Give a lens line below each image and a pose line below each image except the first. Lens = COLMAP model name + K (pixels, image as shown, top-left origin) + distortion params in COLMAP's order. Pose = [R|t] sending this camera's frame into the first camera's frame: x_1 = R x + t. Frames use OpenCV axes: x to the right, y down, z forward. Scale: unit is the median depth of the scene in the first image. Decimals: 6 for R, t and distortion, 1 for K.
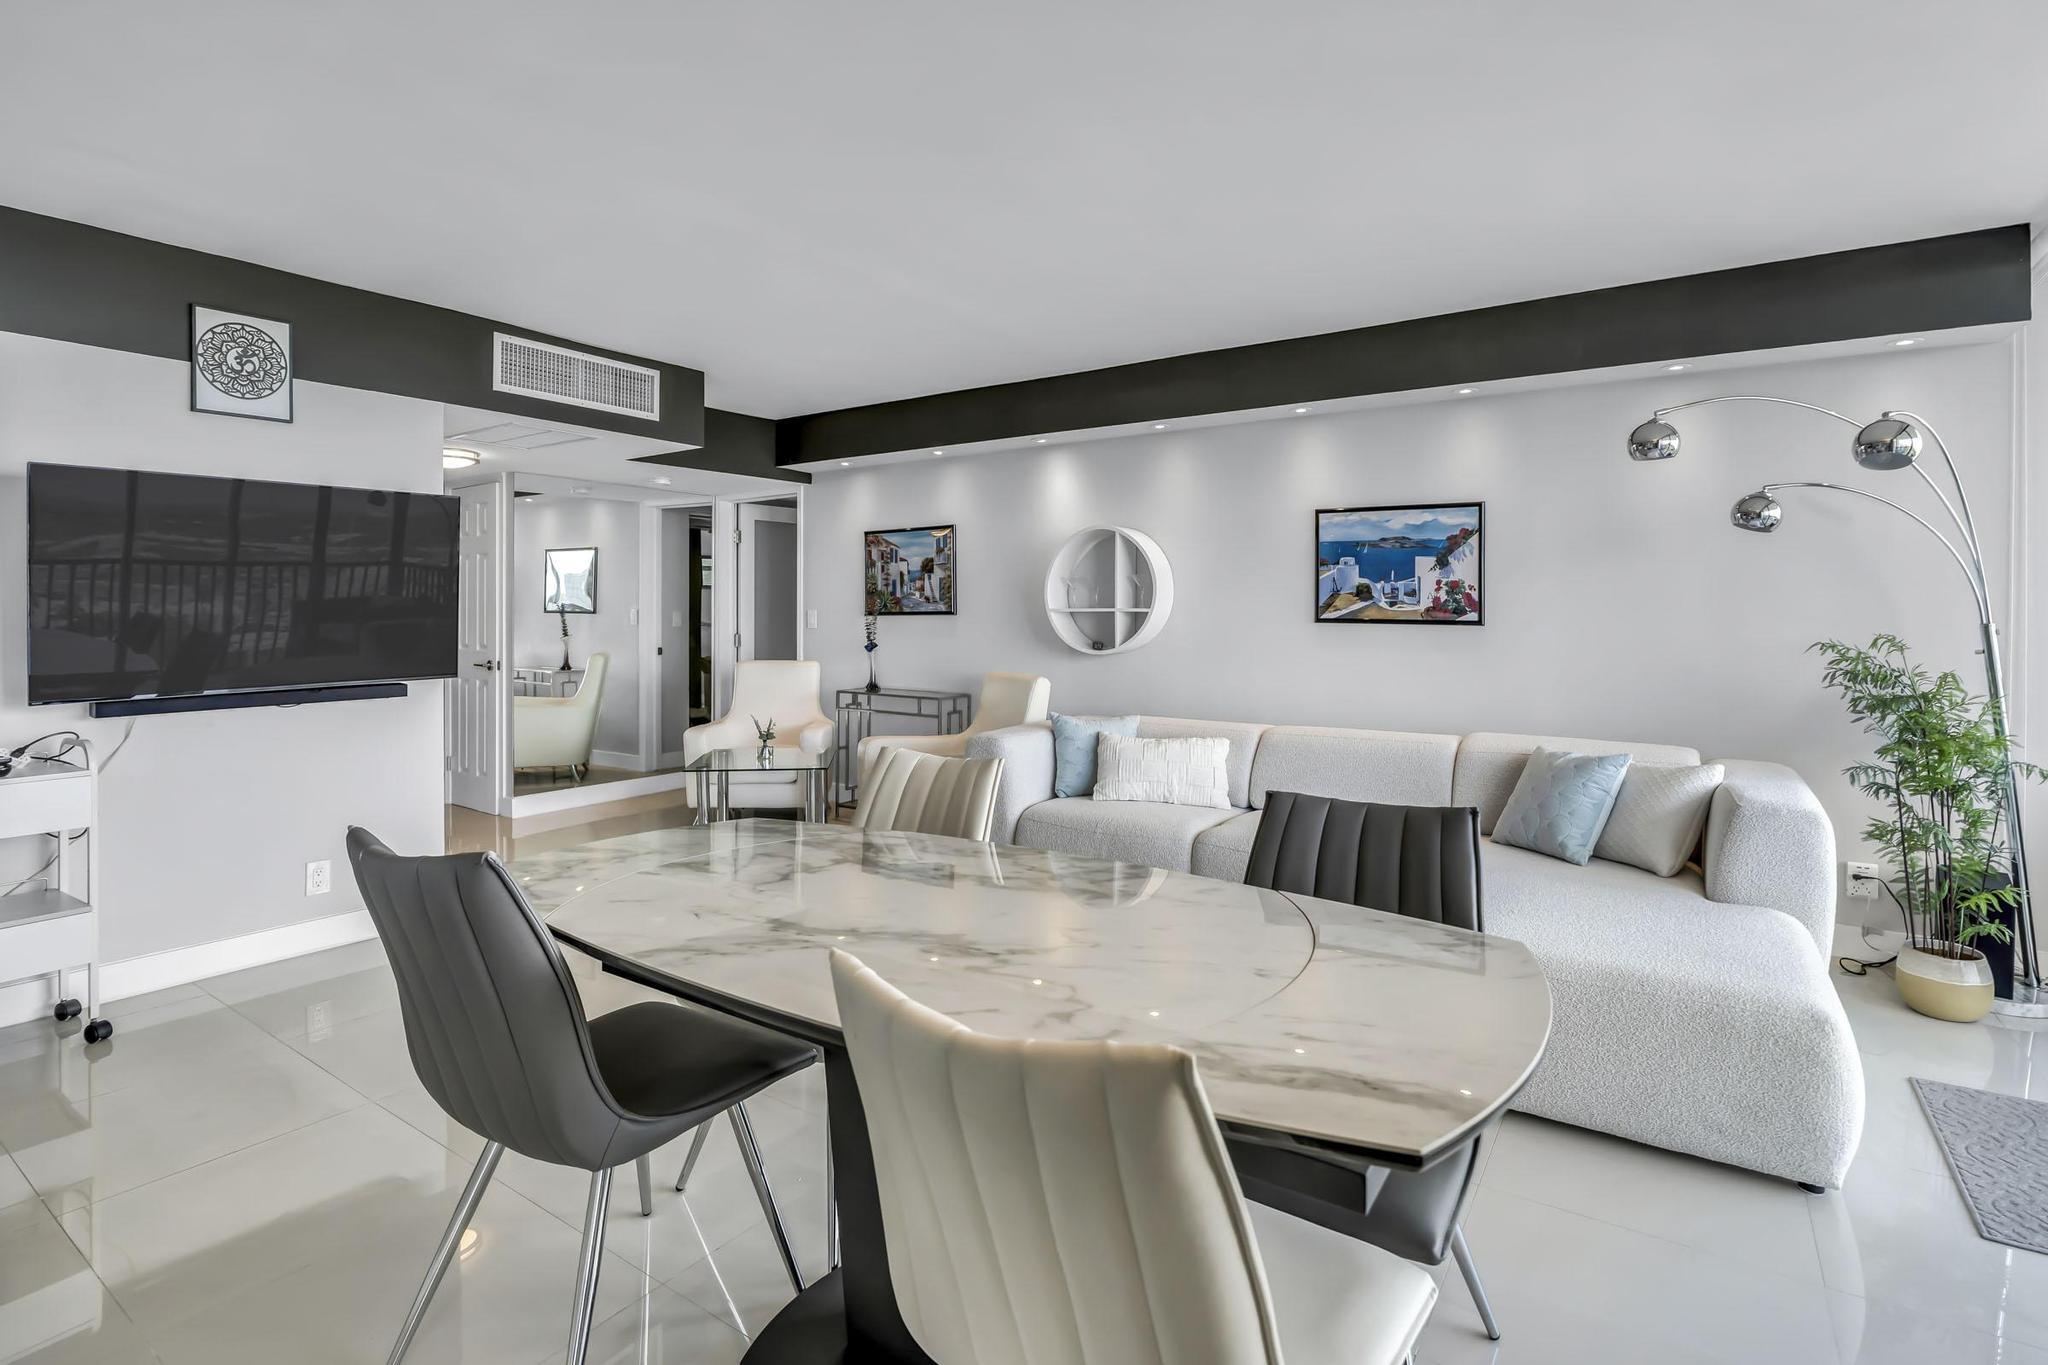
lens RADIAL K [[1002.4, 0, 1020.8], [0, 1002.4, 610.8], [0, 0, 1]] dist [-0.005514, -0.000063]
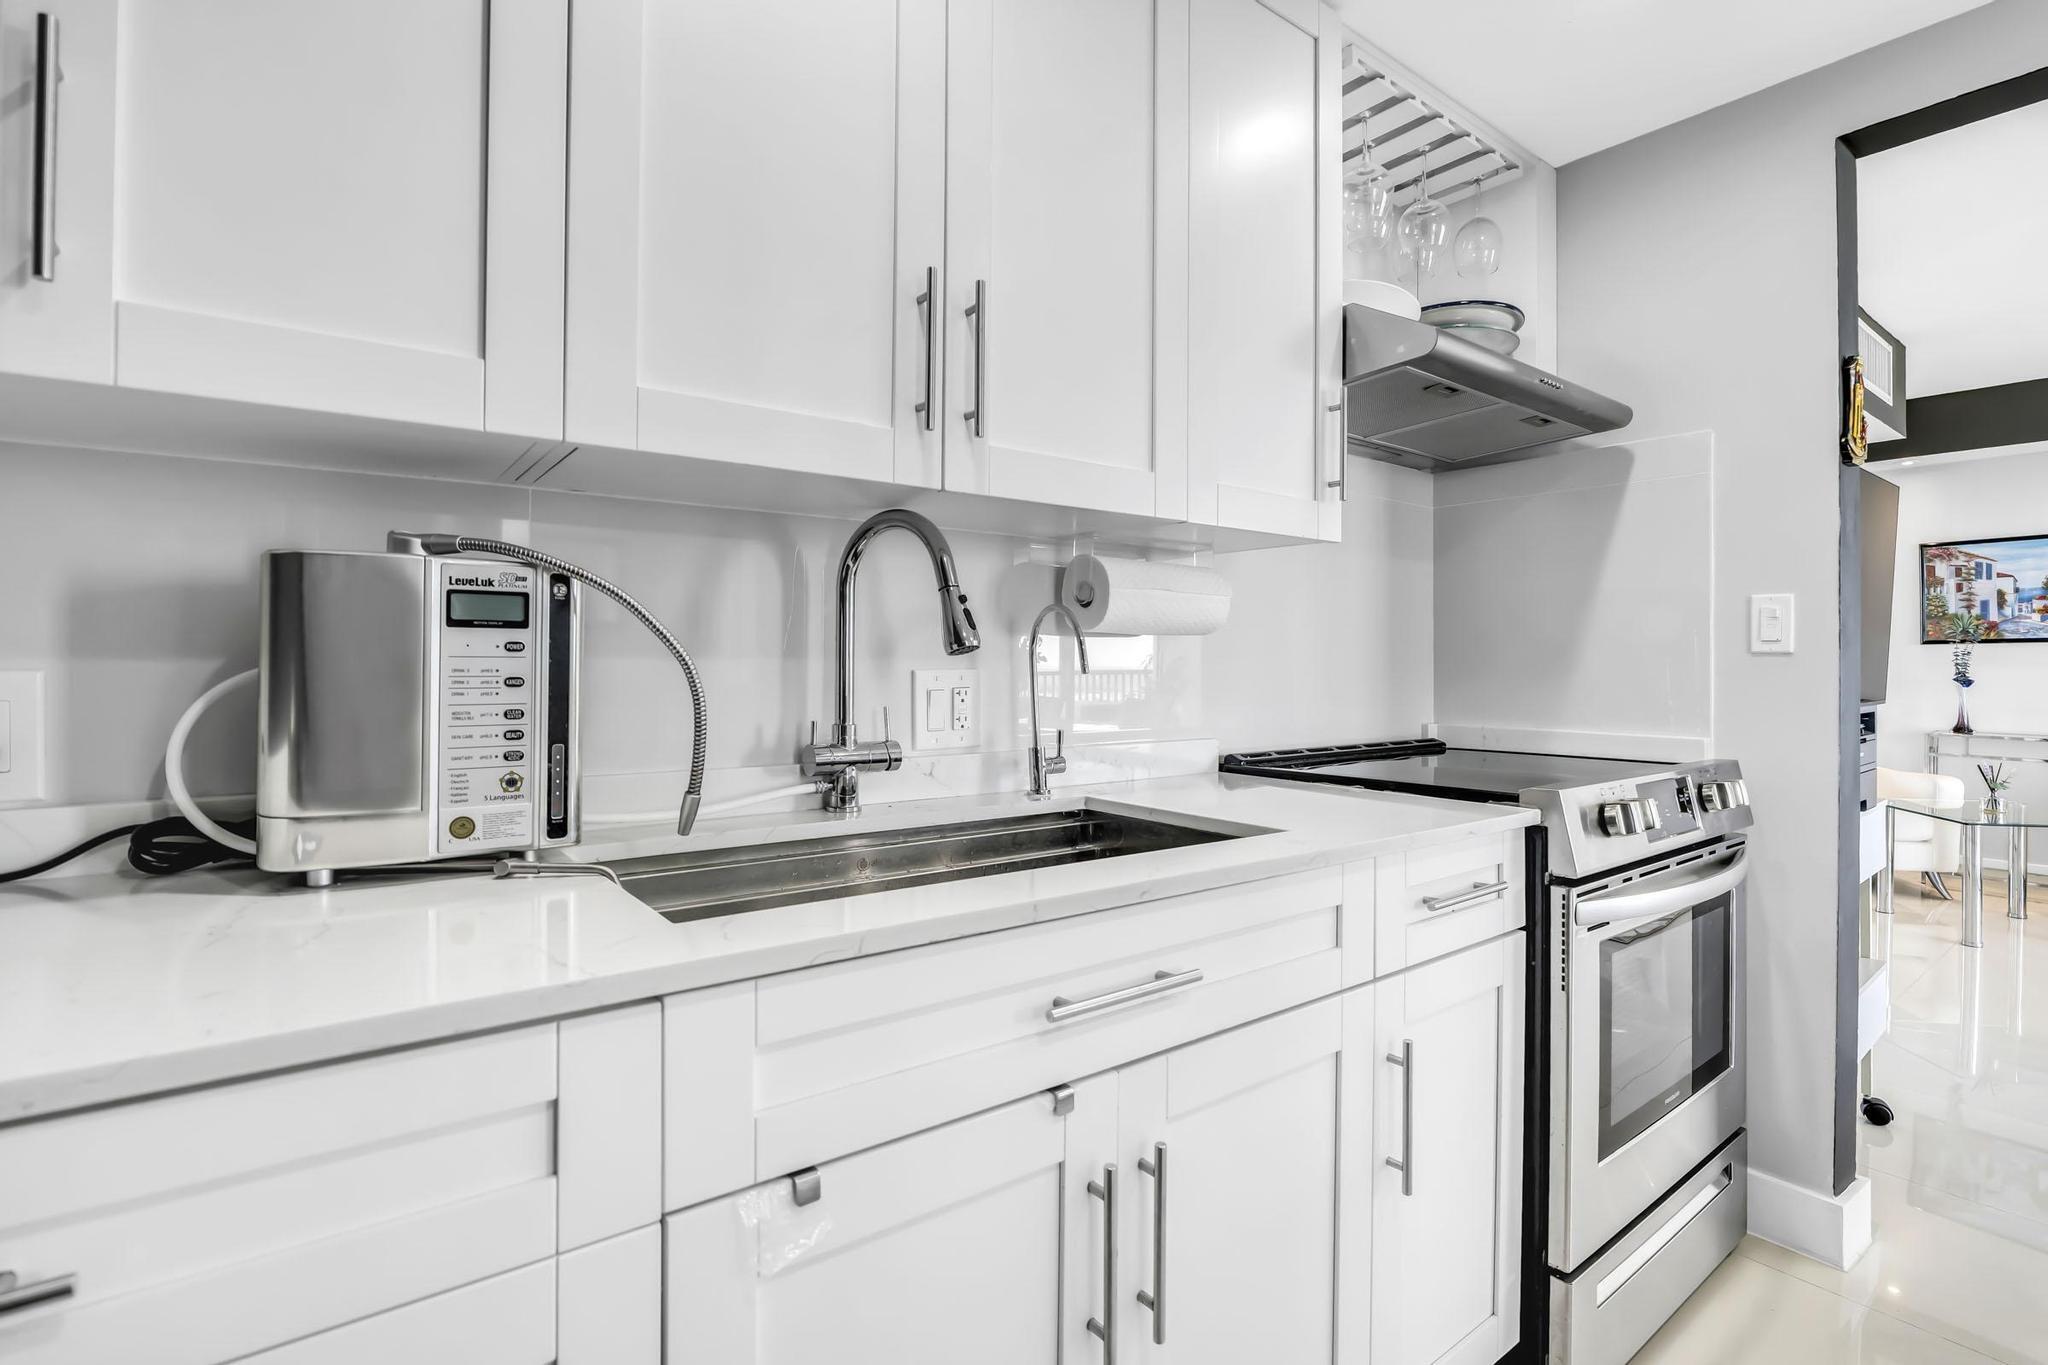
lens RADIAL K [[958.5, 0, 1021.0], [0, 958.5, 664.8], [0, 0, 1]] dist [-0.019109, -0.000168]
pose [[0.948562, 0.002489, -0.316583, -0.711145], [-0.001282, 0.999991, 0.004021, 0.022433], [0.316590, -0.003408, 0.948556, 0.020561]]
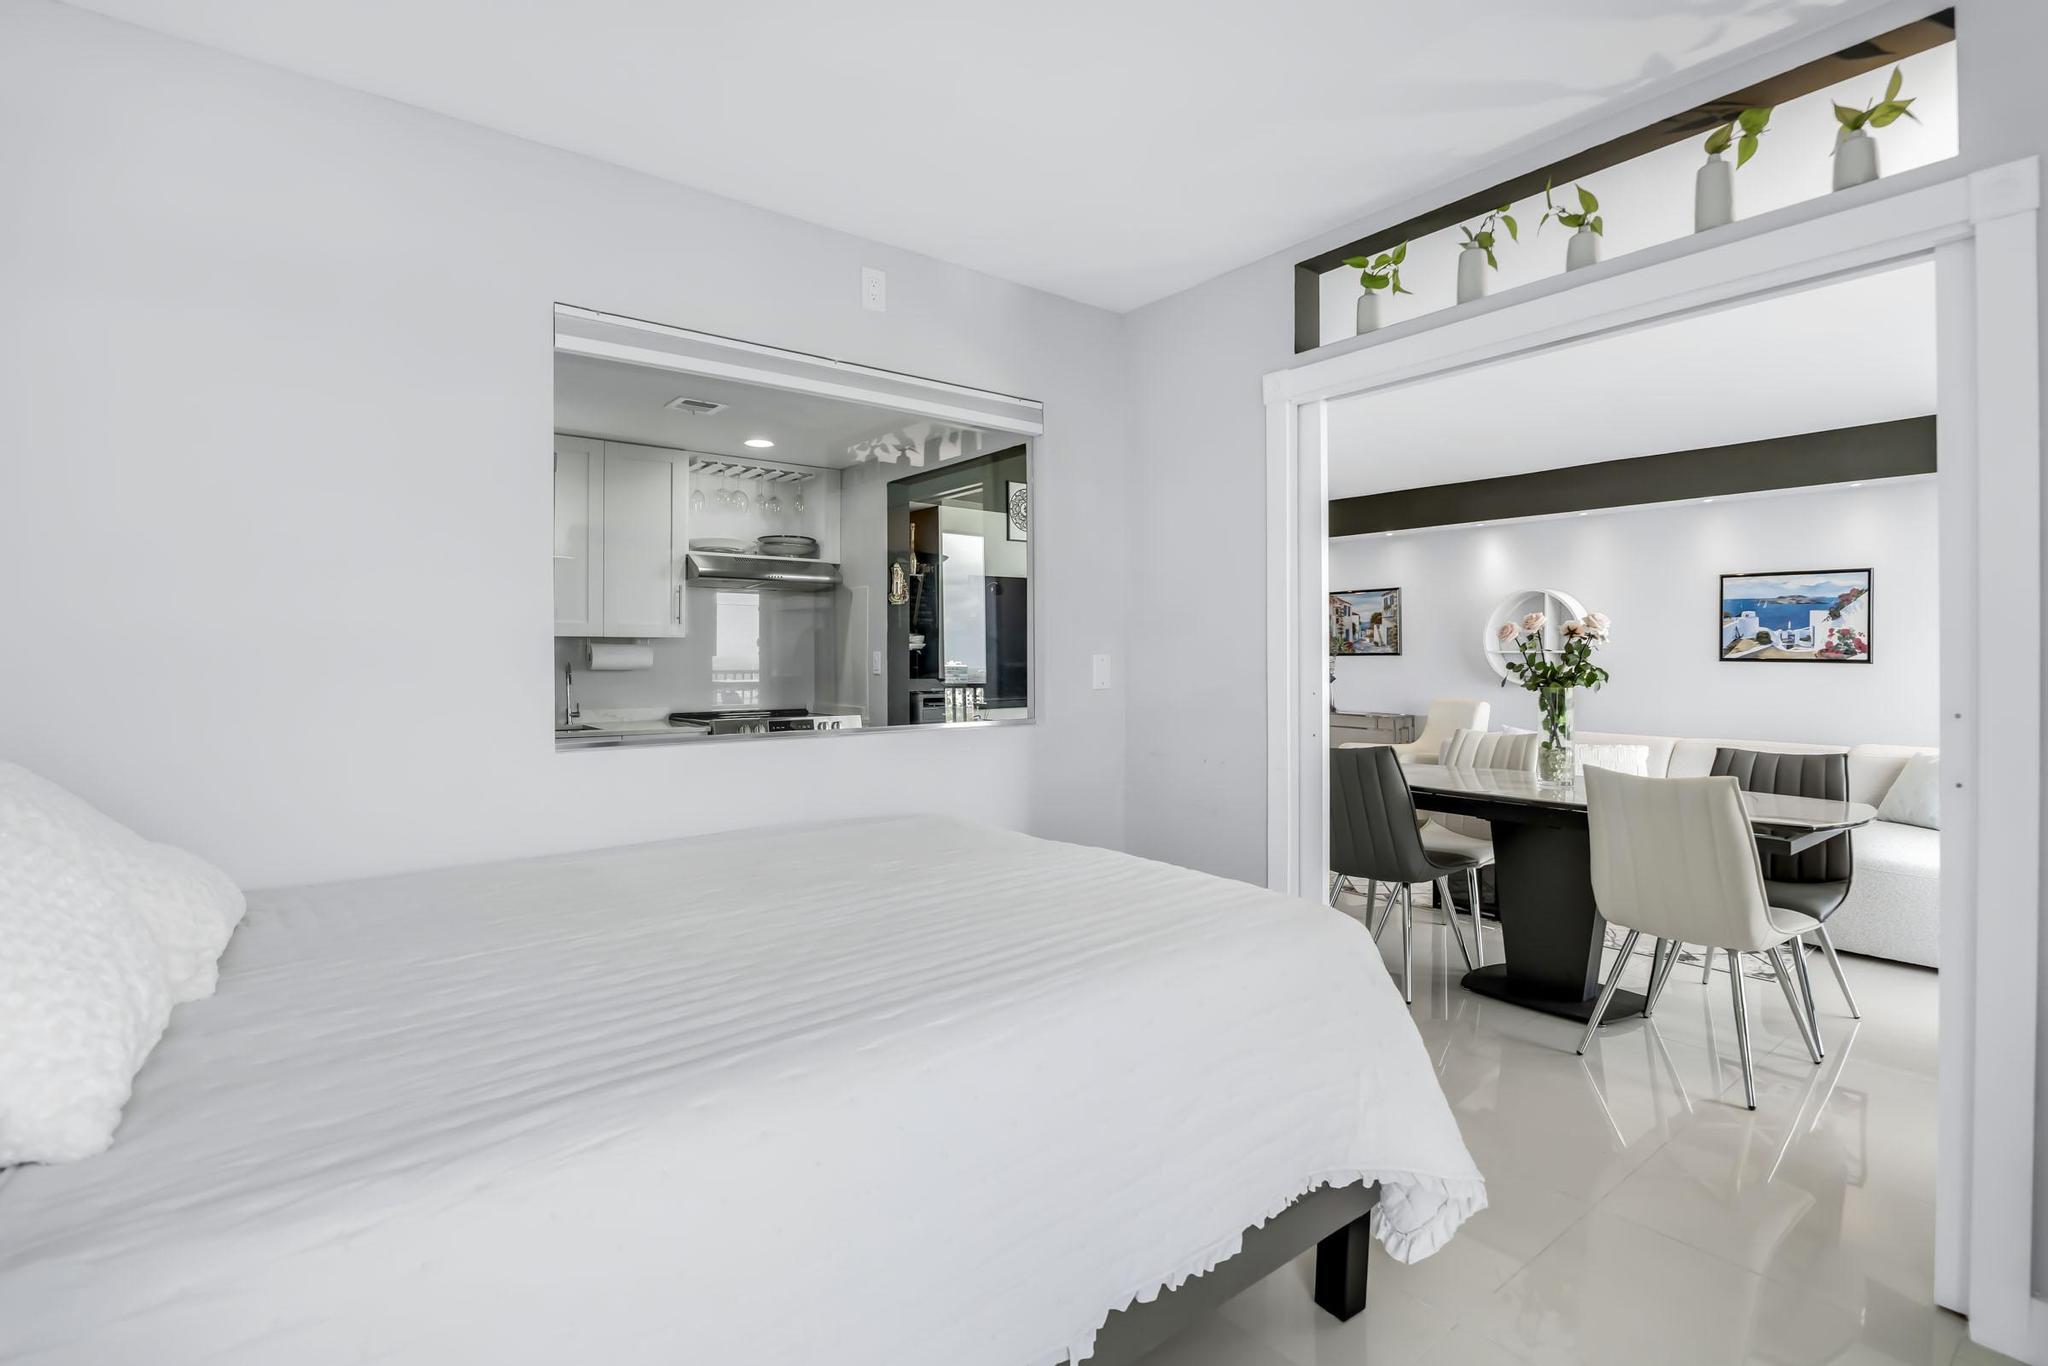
lens RADIAL K [[992.3, 0, 1046.0], [0, 992.3, 660.3], [0, 0, 1]] dist [0.002238, 0.000618]
pose [[0.961302, 0.001483, -0.275491, -0.166186], [0.000801, 0.999966, 0.008178, -0.000711], [0.275494, -0.008082, 0.961269, -0.418433]]
